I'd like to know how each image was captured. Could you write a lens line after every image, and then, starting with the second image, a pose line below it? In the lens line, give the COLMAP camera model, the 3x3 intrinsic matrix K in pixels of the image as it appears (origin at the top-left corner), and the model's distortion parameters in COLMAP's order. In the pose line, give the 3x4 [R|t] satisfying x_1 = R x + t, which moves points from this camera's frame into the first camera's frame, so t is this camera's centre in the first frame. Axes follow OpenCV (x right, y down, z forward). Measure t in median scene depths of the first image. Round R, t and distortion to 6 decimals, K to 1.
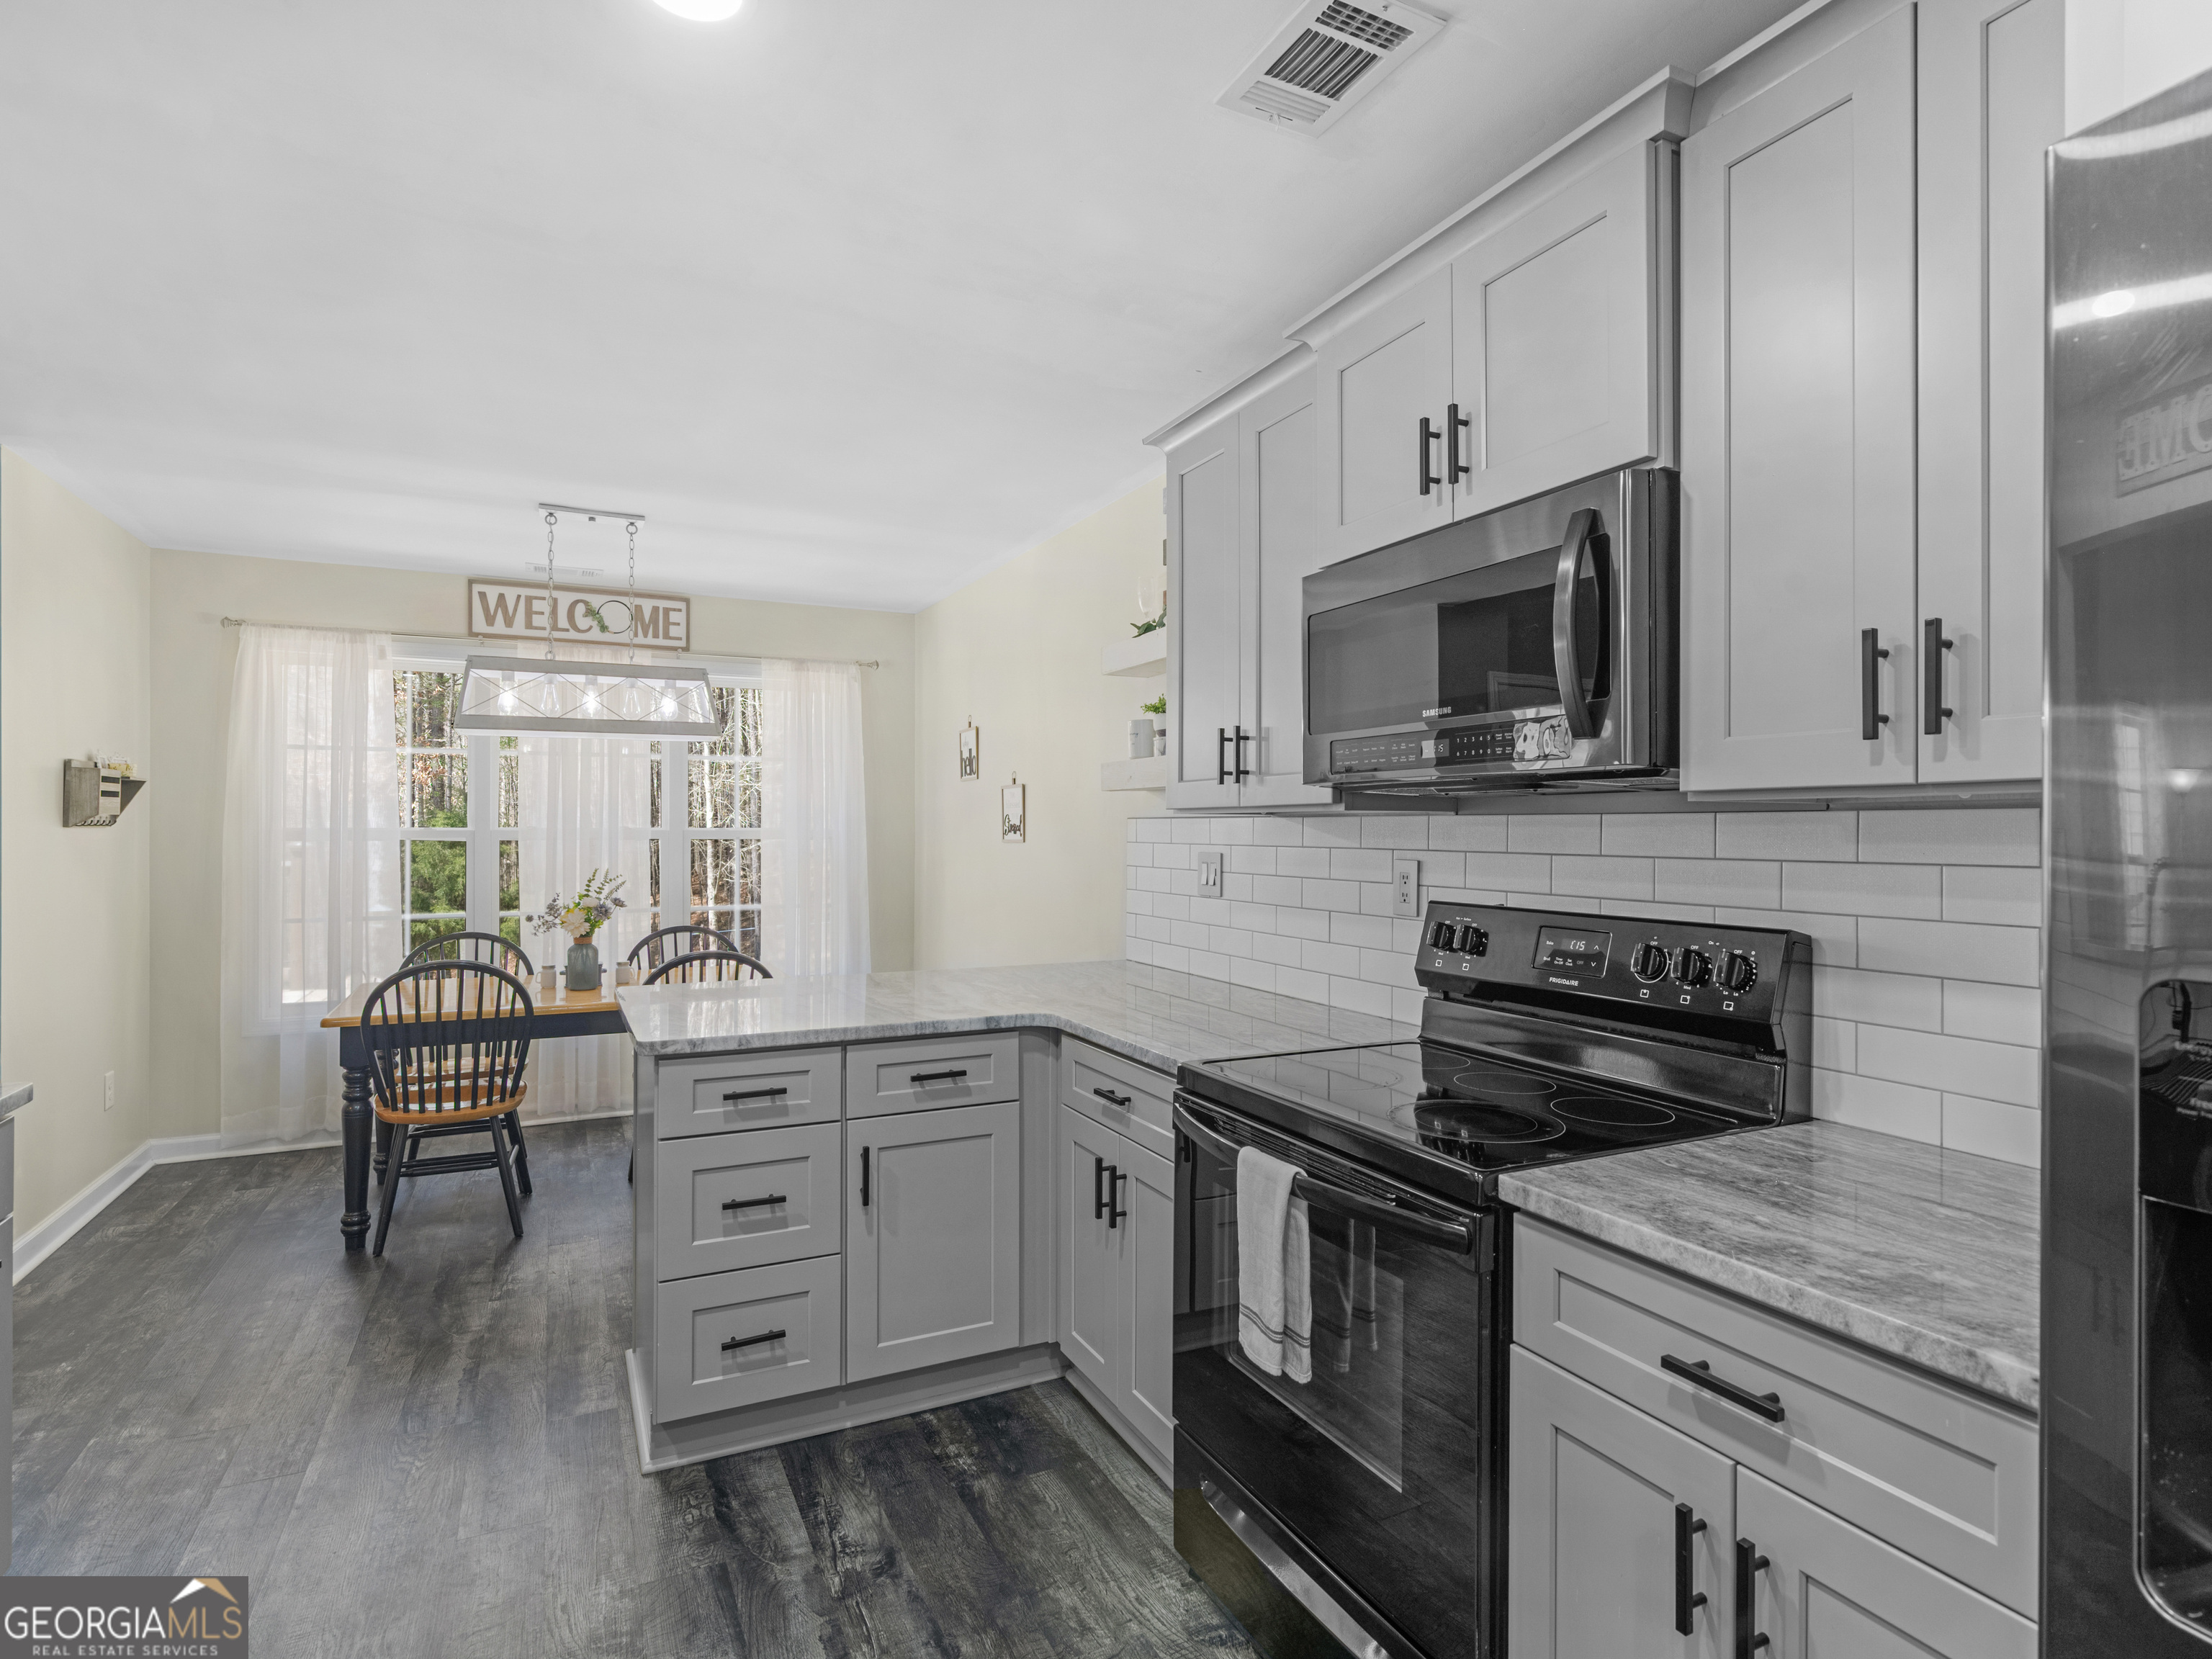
lens RADIAL K [[1137.1, 0, 1109.9], [0, 1137.1, 825.2], [0, 0, 1]] dist [0.000357, -0.001714]
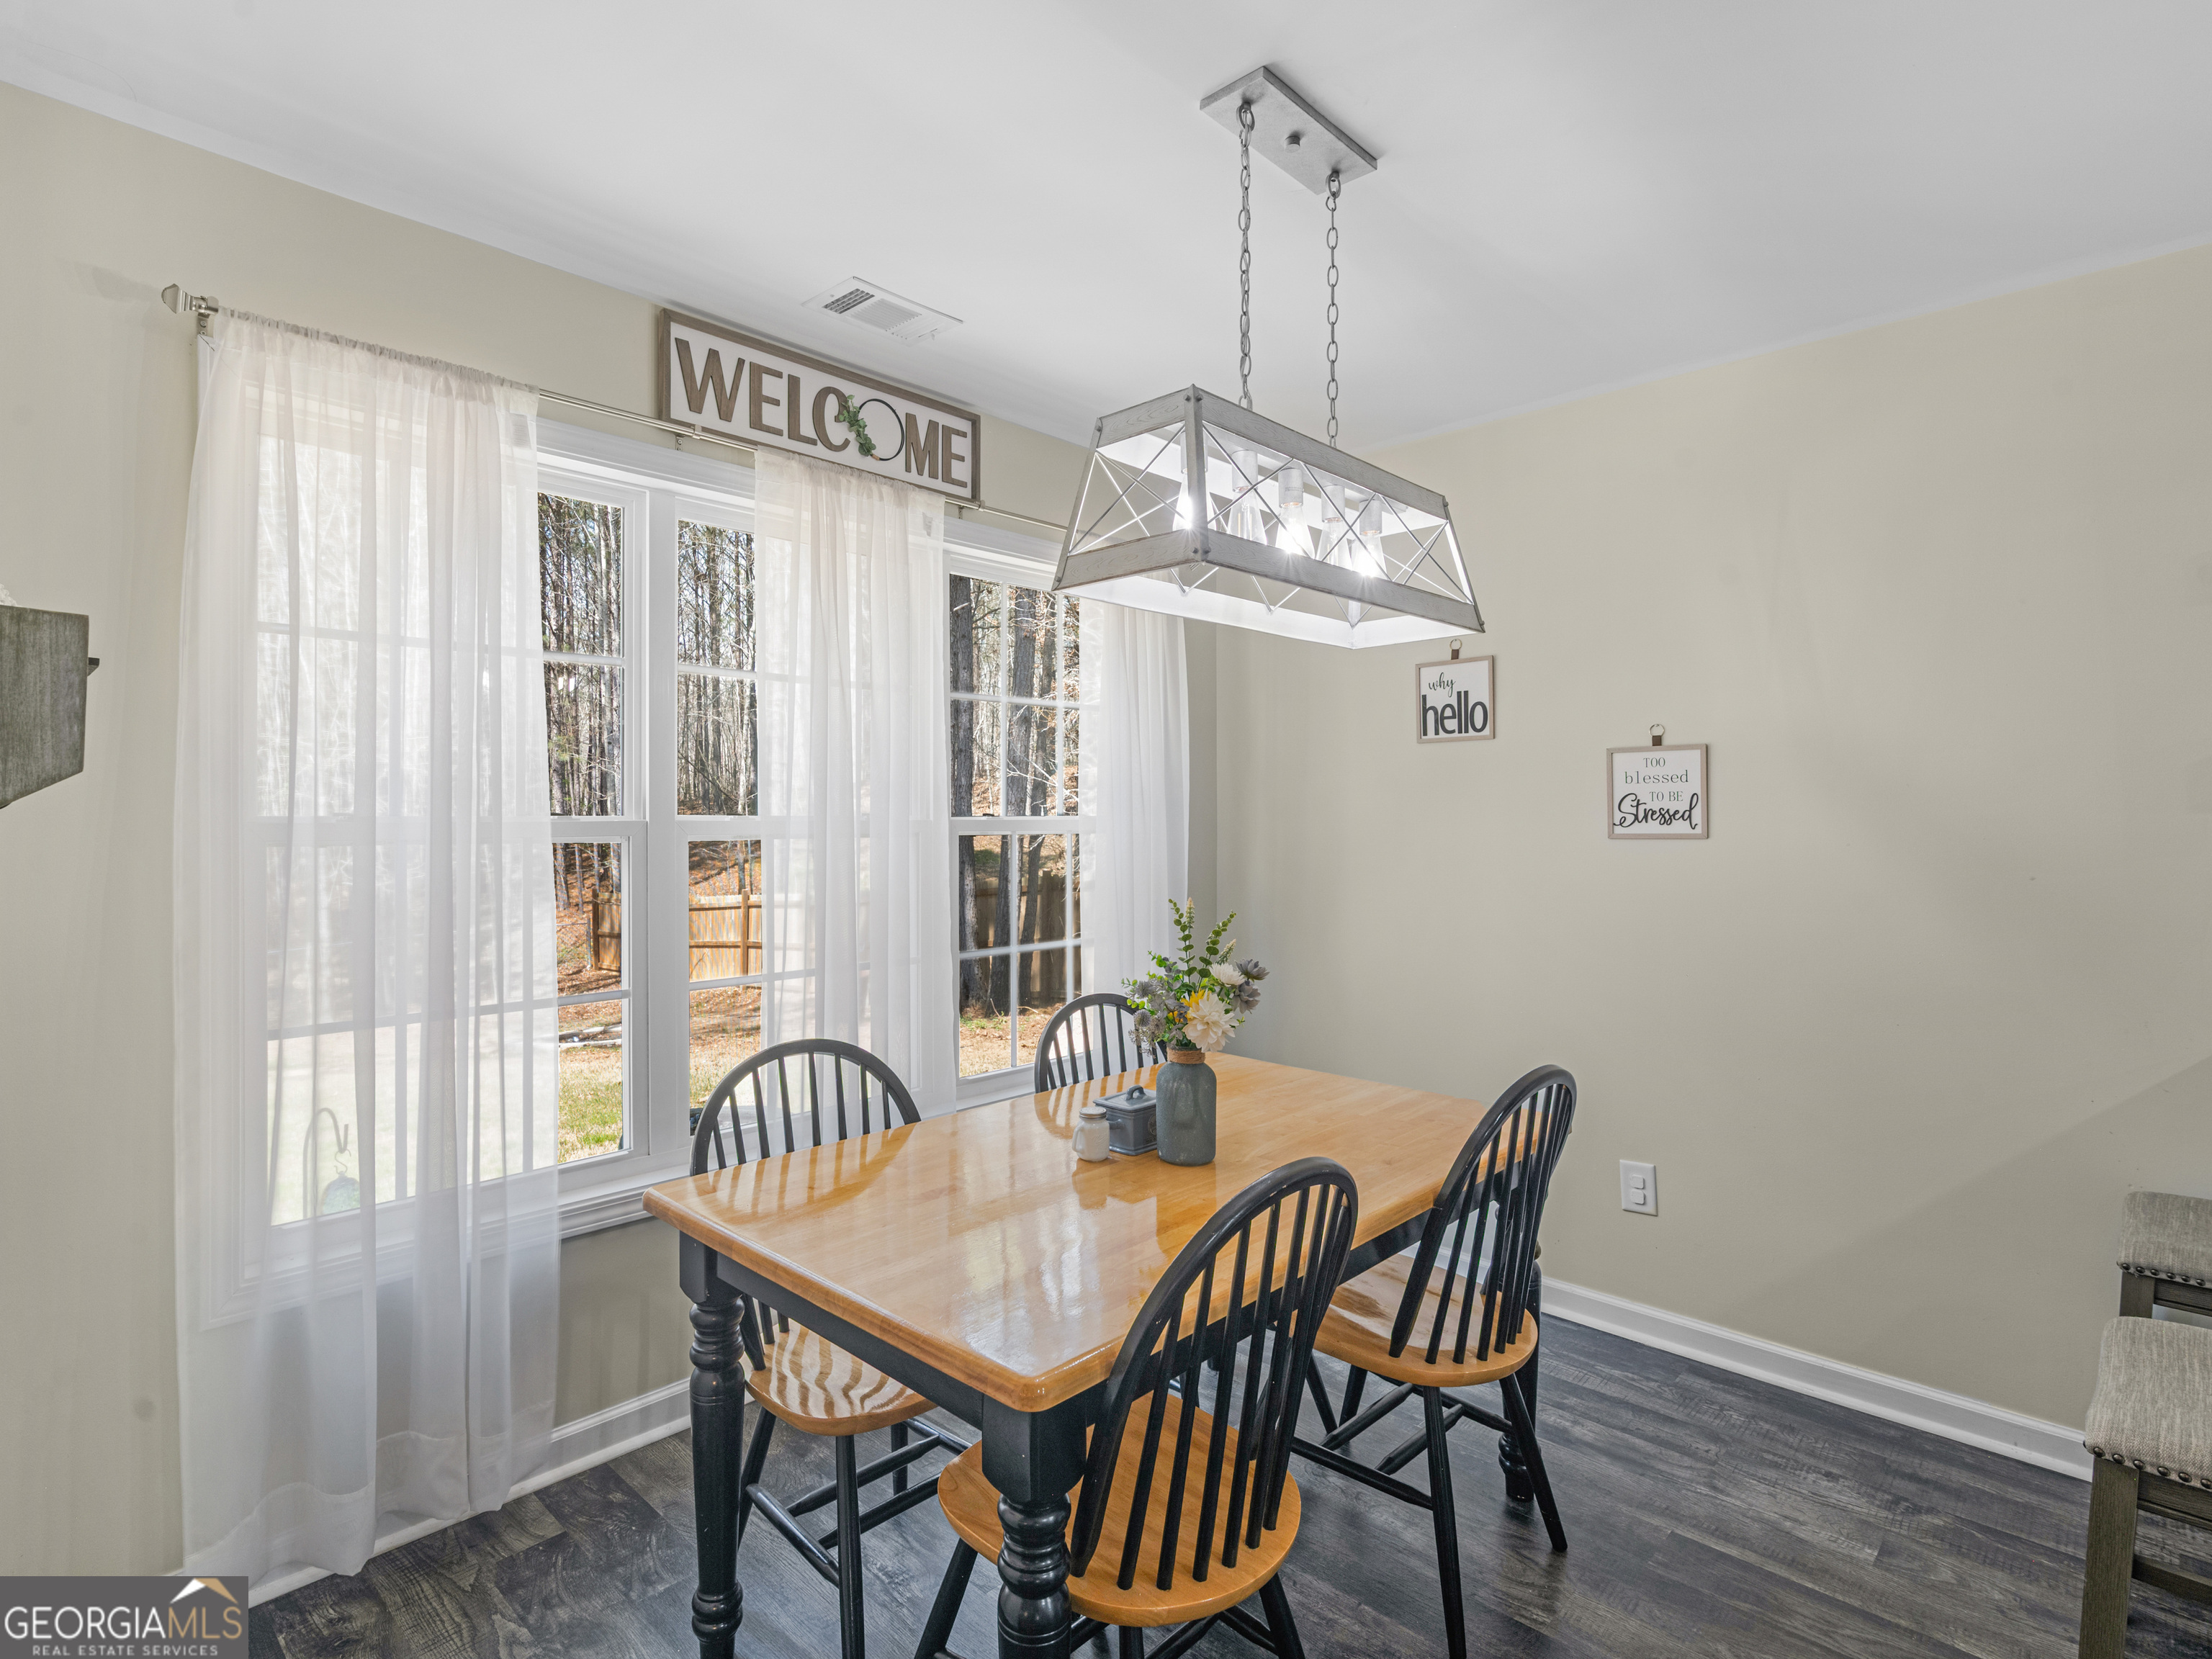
lens RADIAL K [[1137.1, 0, 1039.7], [0, 1137.1, 807.1], [0, 0, 1]] dist [0.000357, -0.001714]
pose [[0.941793, -0.000884, 0.336193, -0.602981], [0.001069, 0.999999, -0.000365, -0.001833], [-0.336192, 0.000703, 0.941793, 0.507095]]
